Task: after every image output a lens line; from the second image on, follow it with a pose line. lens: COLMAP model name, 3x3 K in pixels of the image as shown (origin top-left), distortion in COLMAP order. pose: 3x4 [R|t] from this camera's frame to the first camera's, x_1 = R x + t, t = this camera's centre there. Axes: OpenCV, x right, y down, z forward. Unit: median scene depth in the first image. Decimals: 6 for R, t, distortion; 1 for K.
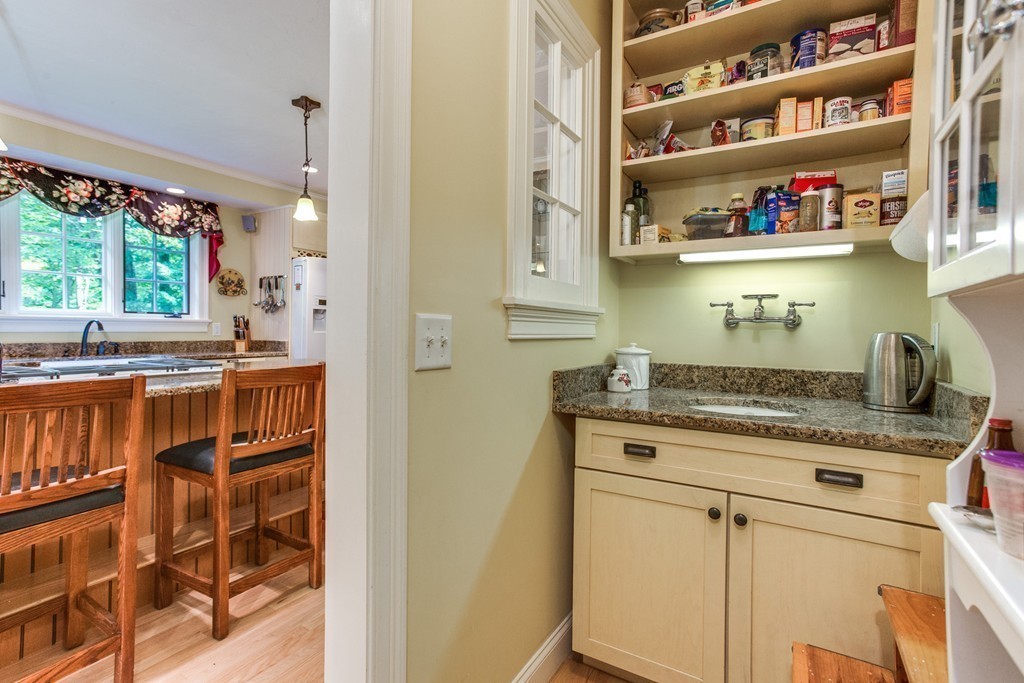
lens RADIAL K [[488.5, 0, 510.3], [0, 488.5, 332.5], [0, 0, 1]] dist [0.012869, 0.001613]
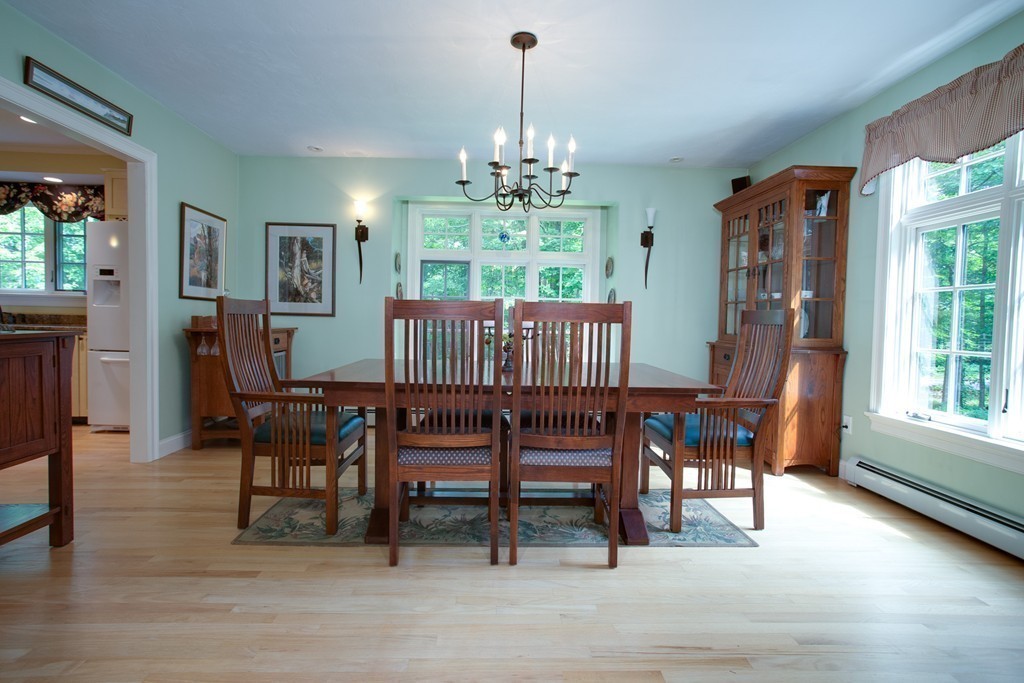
lens RADIAL K [[488.5, 0, 526.7], [0, 488.5, 328.2], [0, 0, 1]] dist [0.012869, 0.001613]
pose [[0.557230, 0.022567, -0.830051, 0.848943], [-0.019332, 0.999712, 0.014201, 0.011615], [0.830133, 0.008133, 0.557506, 1.251118]]
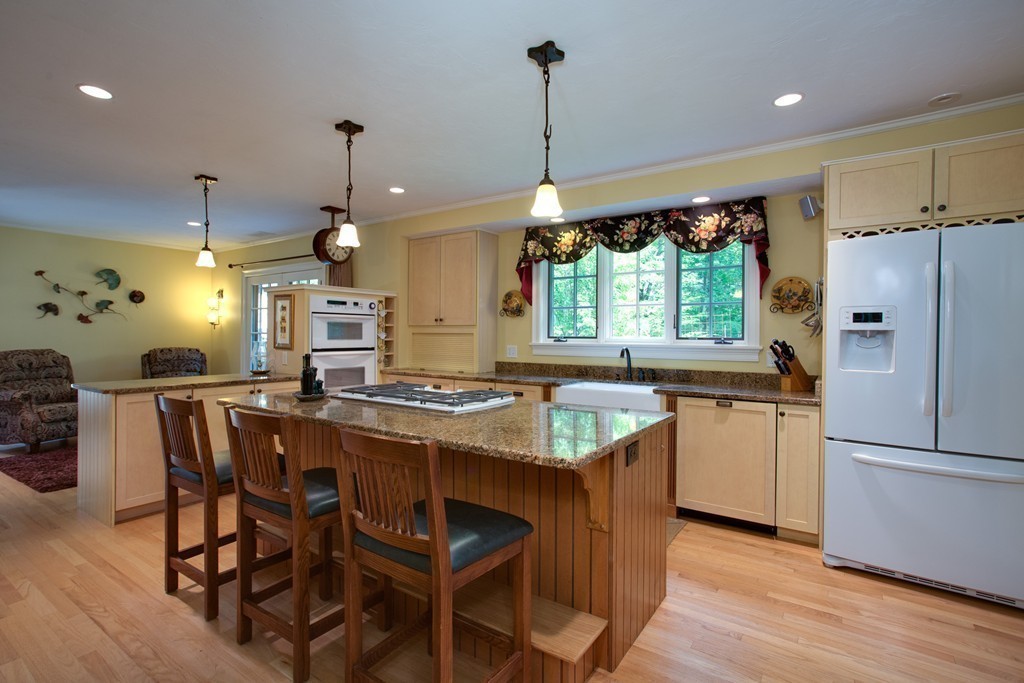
lens RADIAL K [[488.5, 0, 511.0], [0, 488.5, 331.9], [0, 0, 1]] dist [0.012869, 0.001613]
pose [[-0.052866, -0.010131, -0.998550, 0.203662], [-0.014290, 0.999854, -0.009388, -0.039106], [0.998499, 0.013773, -0.053003, 0.702315]]
